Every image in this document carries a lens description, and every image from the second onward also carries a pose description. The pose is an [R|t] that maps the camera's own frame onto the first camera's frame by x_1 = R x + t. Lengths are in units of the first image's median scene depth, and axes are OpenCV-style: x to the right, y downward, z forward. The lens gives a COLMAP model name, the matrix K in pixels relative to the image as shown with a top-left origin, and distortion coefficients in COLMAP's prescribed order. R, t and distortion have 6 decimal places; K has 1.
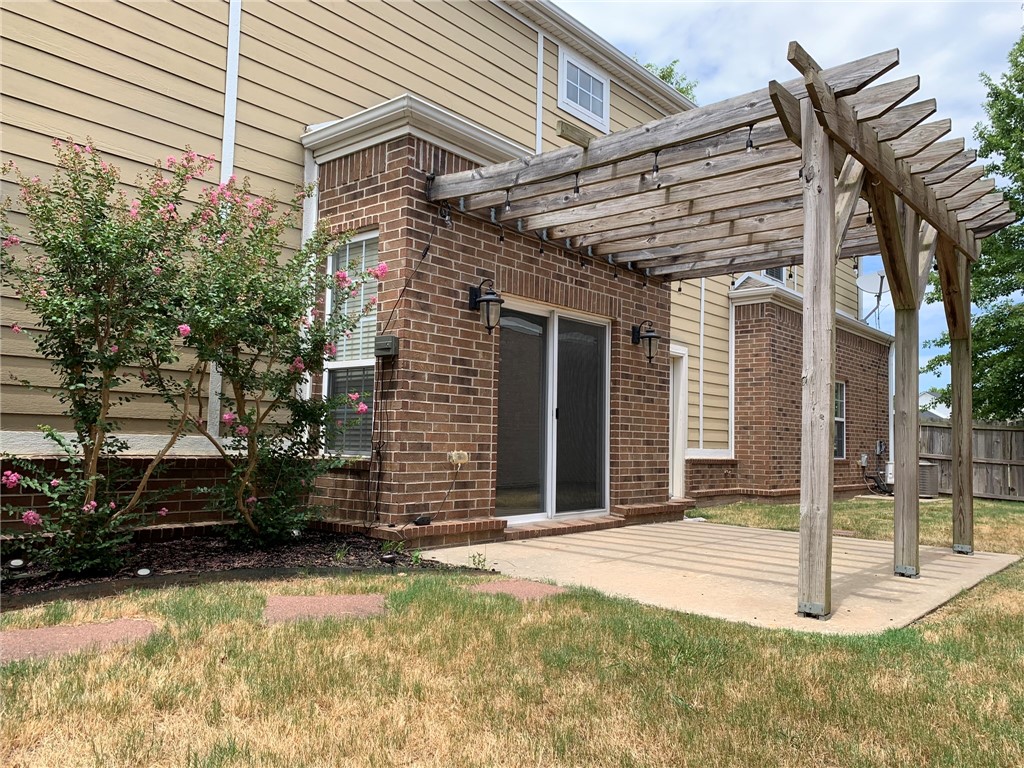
lens RADIAL K [[783.8, 0, 511.0], [0, 783.8, 383.2], [0, 0, 1]] dist [0.058873, -0.065674]
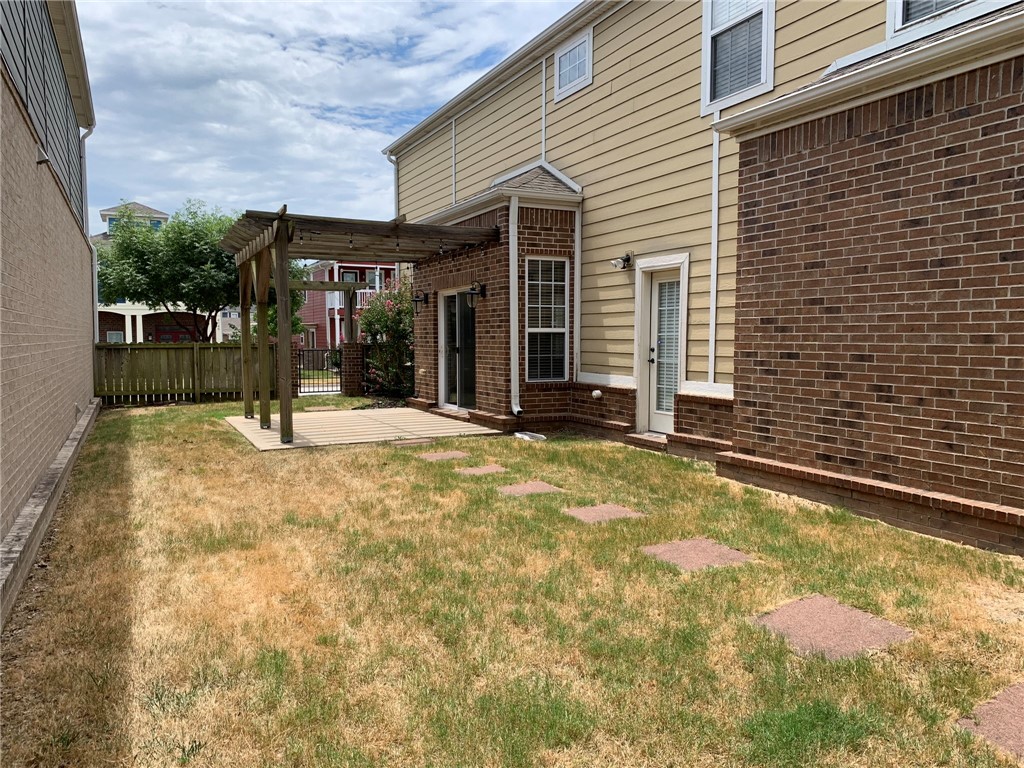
lens RADIAL K [[783.8, 0, 511.8], [0, 783.8, 387.4], [0, 0, 1]] dist [0.058873, -0.065674]
pose [[-0.400501, 0.035600, -0.915605, 1.140843], [0.061946, 0.998011, 0.011708, 0.076911], [0.914200, -0.052028, -0.401909, 1.285740]]
